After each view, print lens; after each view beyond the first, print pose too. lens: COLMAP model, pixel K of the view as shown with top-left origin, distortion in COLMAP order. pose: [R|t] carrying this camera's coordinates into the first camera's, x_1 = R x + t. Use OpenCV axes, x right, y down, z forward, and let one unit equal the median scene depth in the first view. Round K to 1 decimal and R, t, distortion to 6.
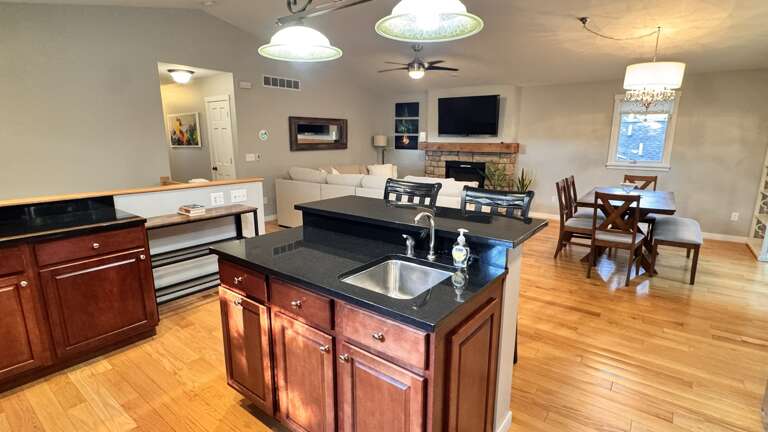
lens RADIAL K [[377.7, 0, 384.0], [0, 377.7, 216.0], [0, 0, 1]] dist [-0.001957, -0.000366]
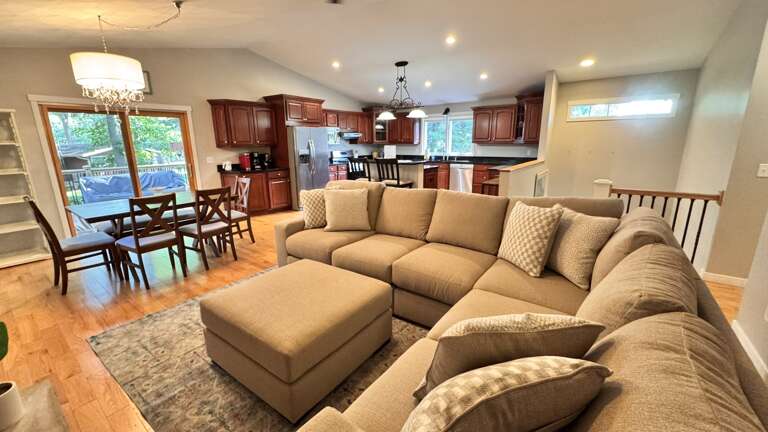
lens RADIAL K [[311.3, 0, 384.0], [0, 311.3, 216.0], [0, 0, 1]] dist [0.010607, -0.000042]
pose [[-0.999292, 0.017824, -0.033146, 0.060107], [0.001820, 0.902601, 0.430474, -0.220396], [0.037590, 0.430108, -0.901994, 1.082826]]
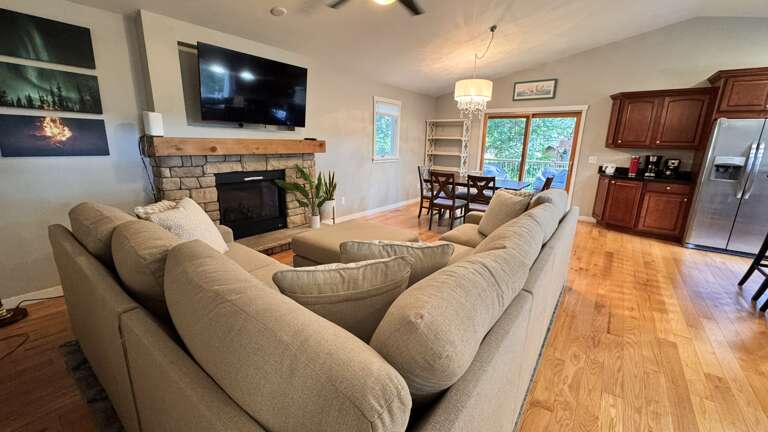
lens RADIAL K [[311.3, 0, 384.0], [0, 311.3, 216.0], [0, 0, 1]] dist [0.010607, -0.000042]
pose [[-0.004112, -0.244031, 0.969759, -0.276930], [0.184749, 0.952887, 0.240569, -0.156754], [-0.982777, 0.180151, 0.041167, 0.792274]]
